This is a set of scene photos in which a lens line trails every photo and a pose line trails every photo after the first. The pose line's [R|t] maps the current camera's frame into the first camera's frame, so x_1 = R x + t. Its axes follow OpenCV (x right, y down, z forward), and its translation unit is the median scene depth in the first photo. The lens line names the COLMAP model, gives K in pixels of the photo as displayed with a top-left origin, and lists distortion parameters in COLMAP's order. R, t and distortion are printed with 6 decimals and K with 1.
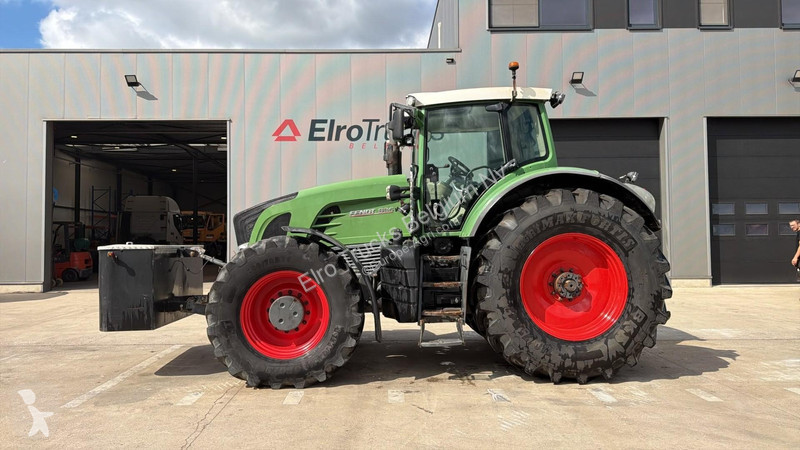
lens RADIAL K [[594.5, 0, 388.5], [0, 594.5, 225.4], [0, 0, 1]] dist [0.063203, -0.078245]
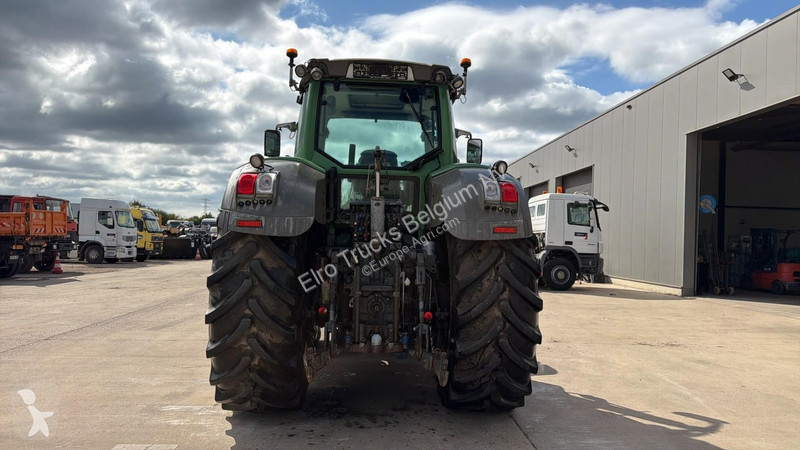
lens RADIAL K [[595.5, 0, 405.2], [0, 595.5, 240.6], [0, 0, 1]] dist [0.009234, -0.007310]
pose [[0.042886, 0.003514, -0.999074, 1.199679], [0.003369, 0.999988, 0.003662, 0.016959], [0.999074, -0.003522, 0.042874, 1.210238]]
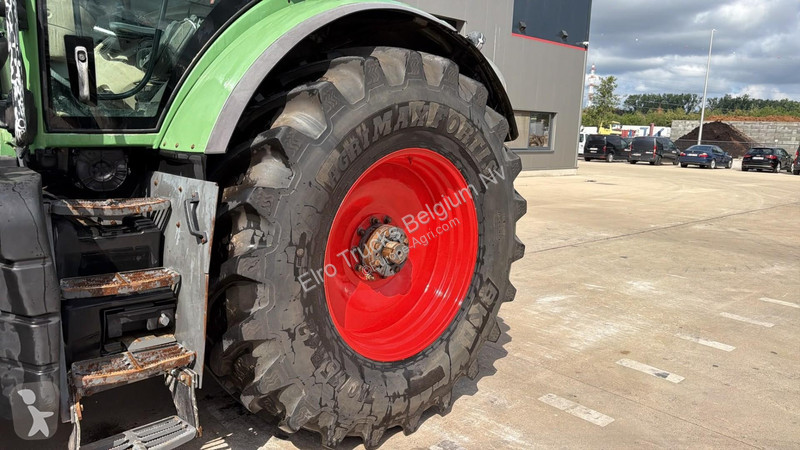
lens RADIAL K [[594.5, 0, 388.5], [0, 594.5, 225.4], [0, 0, 1]] dist [0.063203, -0.078245]
pose [[0.748118, -0.072416, 0.659603, -0.027035], [-0.057332, 0.983256, 0.172976, -0.007289], [-0.661084, -0.167223, 0.731440, 0.652561]]
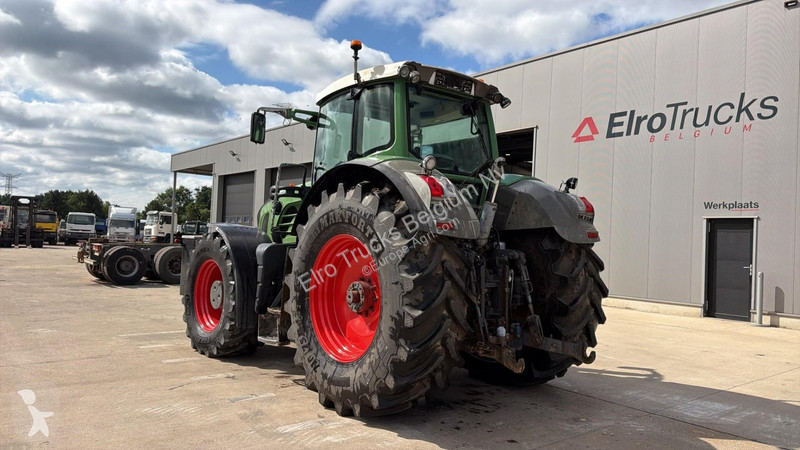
lens RADIAL K [[578.2, 0, 396.2], [0, 578.2, 244.1], [0, 0, 1]] dist [0.023518, -0.003456]
pose [[0.617213, 0.038068, -0.785875, 0.992317], [-0.023891, 0.999275, 0.029642, 0.000664], [0.786433, 0.000479, 0.617675, 0.554577]]
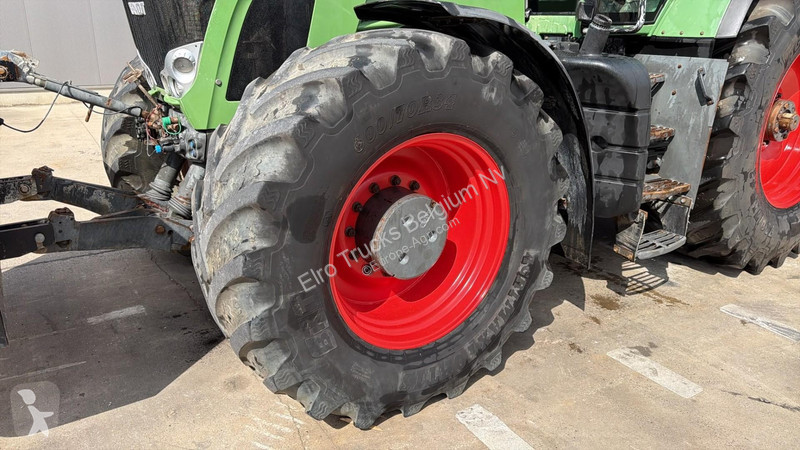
lens RADIAL K [[594.5, 0, 388.5], [0, 594.5, 225.4], [0, 0, 1]] dist [0.063203, -0.078245]
pose [[0.853632, -0.145747, 0.500071, -0.381523], [-0.033031, 0.942976, 0.331218, 0.009715], [-0.519829, -0.299256, 0.800140, 0.695780]]
